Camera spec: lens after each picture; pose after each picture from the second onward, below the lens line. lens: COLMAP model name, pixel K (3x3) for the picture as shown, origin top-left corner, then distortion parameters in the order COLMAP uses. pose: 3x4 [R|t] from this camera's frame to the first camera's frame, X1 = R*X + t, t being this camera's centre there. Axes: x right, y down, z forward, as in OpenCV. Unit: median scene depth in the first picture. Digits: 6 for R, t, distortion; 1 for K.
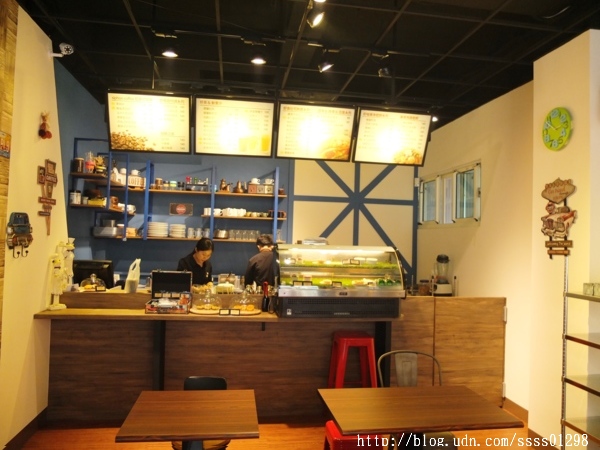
lens RADIAL K [[478.7, 0, 300.0], [0, 478.7, 225.0], [0, 0, 1]] dist [-0.070363, 0.066088]
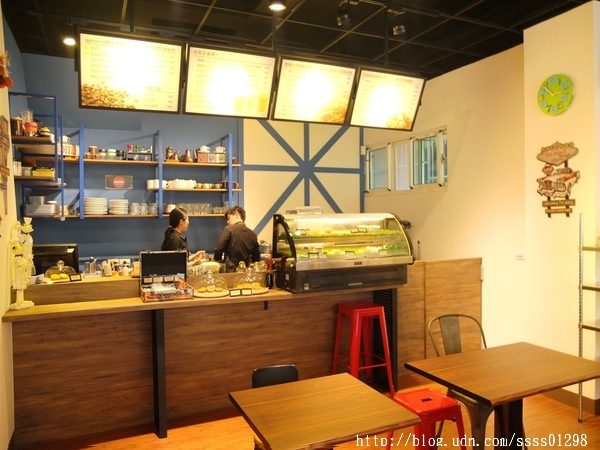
lens RADIAL K [[478.7, 0, 300.0], [0, 478.7, 225.0], [0, 0, 1]] dist [-0.070363, 0.066088]
pose [[0.959315, -0.045885, 0.278586, -0.268165], [0.031083, 0.997872, 0.057321, 0.008483], [-0.280623, -0.046330, 0.958699, 0.111746]]
